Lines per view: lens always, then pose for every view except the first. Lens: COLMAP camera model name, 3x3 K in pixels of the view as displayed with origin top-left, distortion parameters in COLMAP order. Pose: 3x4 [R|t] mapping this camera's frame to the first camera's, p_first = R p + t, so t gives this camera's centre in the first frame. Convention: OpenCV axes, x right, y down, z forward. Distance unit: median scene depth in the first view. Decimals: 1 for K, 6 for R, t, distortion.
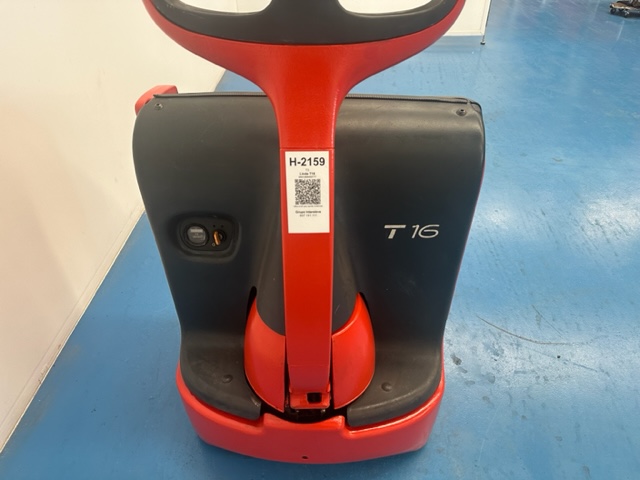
lens RADIAL K [[453.2, 0, 320.0], [0, 453.2, 236.6], [0, 0, 1]] dist [0.030662, -0.042107]
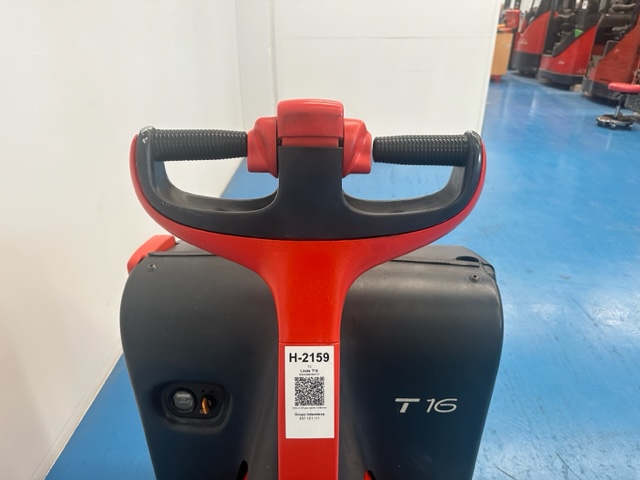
lens RADIAL K [[453.2, 0, 317.9], [0, 453.2, 240.3], [0, 0, 1]] dist [0.030662, -0.042107]
pose [[0.999895, 0.012299, -0.007714, -0.005024], [-0.013563, 0.980871, -0.194186, -0.140842], [0.005178, 0.194270, 0.980934, 0.063945]]
